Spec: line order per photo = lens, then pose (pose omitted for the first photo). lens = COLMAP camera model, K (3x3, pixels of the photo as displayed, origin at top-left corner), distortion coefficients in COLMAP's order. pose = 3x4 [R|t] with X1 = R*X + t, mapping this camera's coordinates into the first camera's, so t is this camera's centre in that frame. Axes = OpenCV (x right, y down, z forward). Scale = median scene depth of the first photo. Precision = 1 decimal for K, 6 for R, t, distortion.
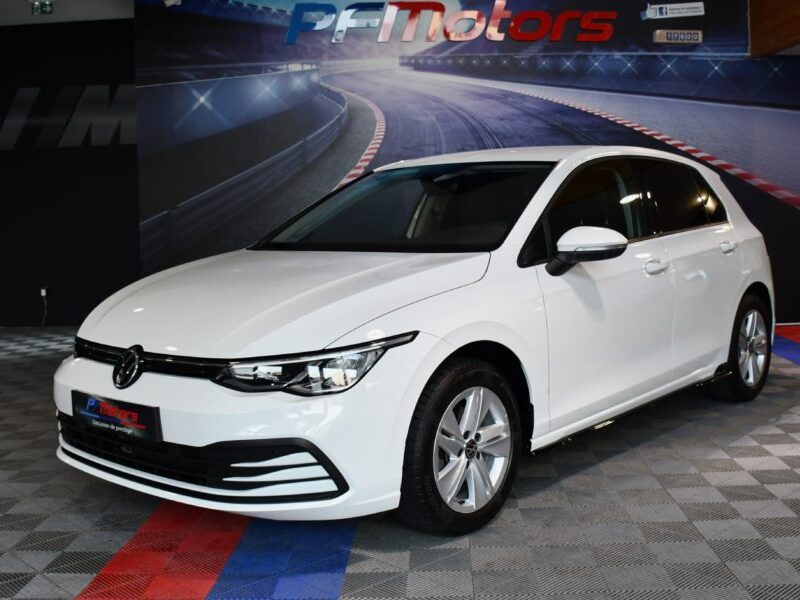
lens RADIAL K [[974.5, 0, 418.9], [0, 974.5, 272.1], [0, 0, 1]] dist [-0.139266, 0.058444]
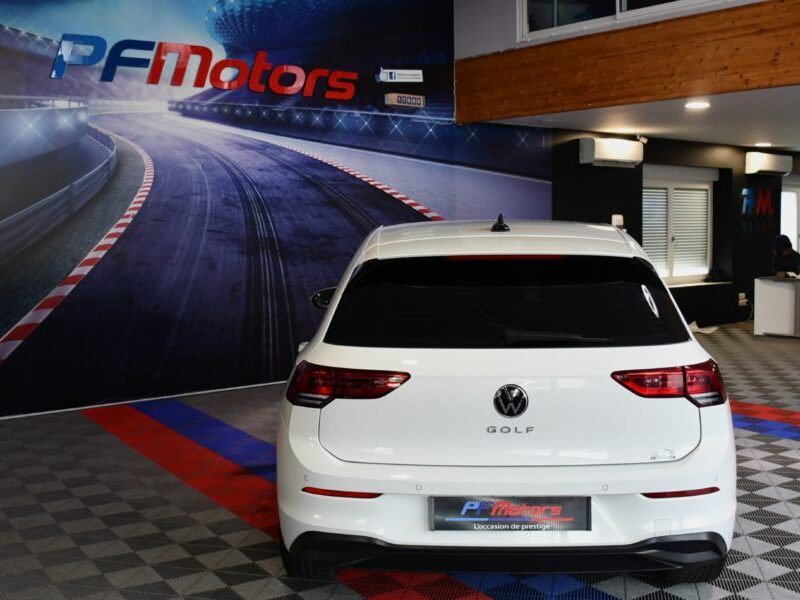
lens RADIAL K [[974.5, 0, 418.9], [0, 974.5, 272.1], [0, 0, 1]] dist [-0.139266, 0.058444]
pose [[0.815636, -0.015869, 0.578348, -0.368854], [0.025752, 0.999629, -0.008889, -0.038890], [-0.577992, 0.022144, 0.815742, 0.087364]]
